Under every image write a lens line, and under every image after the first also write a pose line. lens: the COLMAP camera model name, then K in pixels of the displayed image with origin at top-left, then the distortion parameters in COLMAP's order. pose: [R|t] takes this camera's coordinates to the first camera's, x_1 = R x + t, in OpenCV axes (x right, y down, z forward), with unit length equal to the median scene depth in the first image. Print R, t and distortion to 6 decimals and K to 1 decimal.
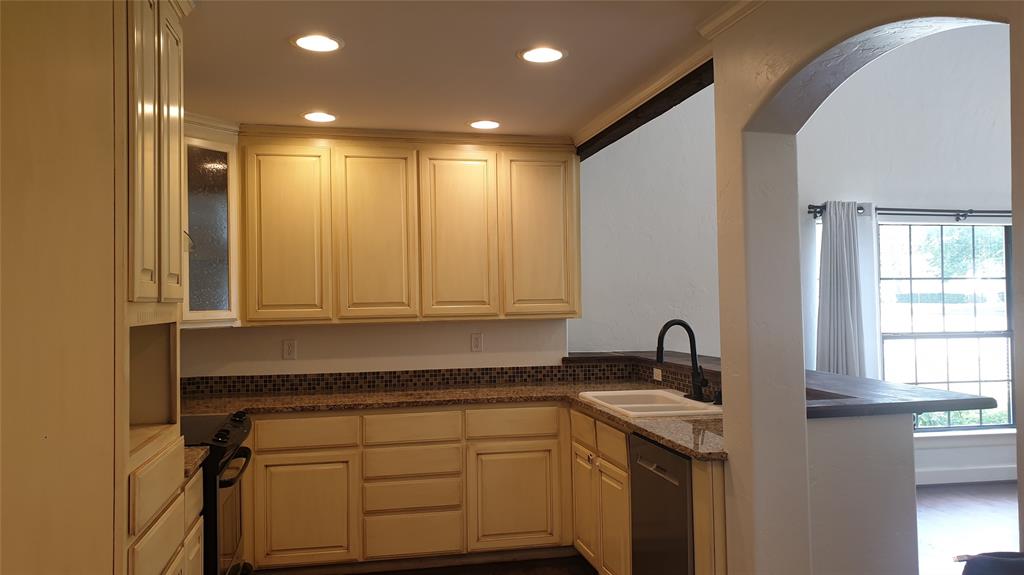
lens RADIAL K [[798.3, 0, 512.0], [0, 798.3, 287.5], [0, 0, 1]] dist [0.071255, -0.159514]
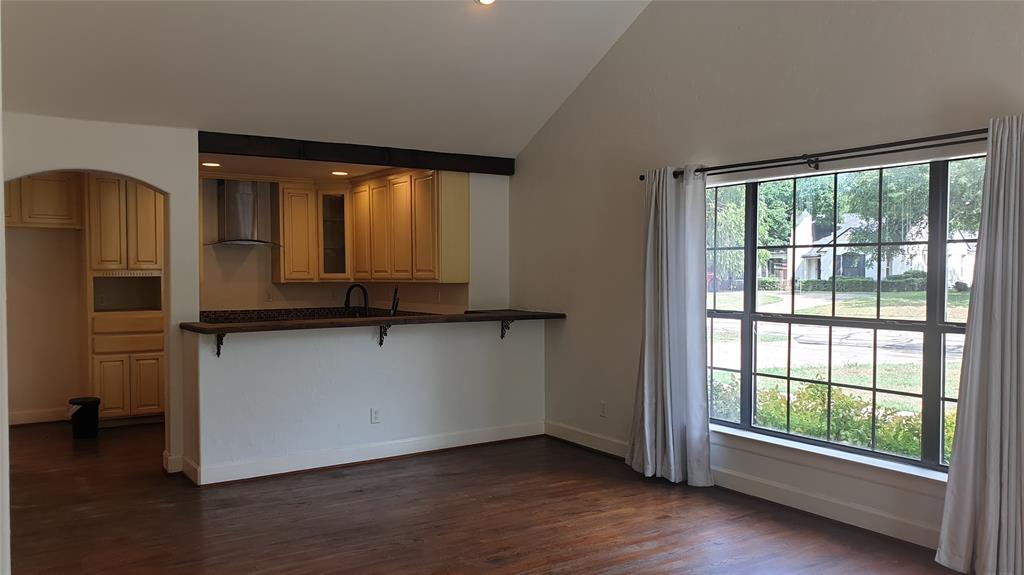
lens RADIAL K [[798.3, 0, 512.0], [0, 798.3, 287.5], [0, 0, 1]] dist [0.071255, -0.159514]
pose [[0.366928, 0.040877, -0.929351, 1.191782], [0.029862, 0.998002, 0.055686, -0.024396], [0.929770, -0.048185, 0.364974, 0.482072]]
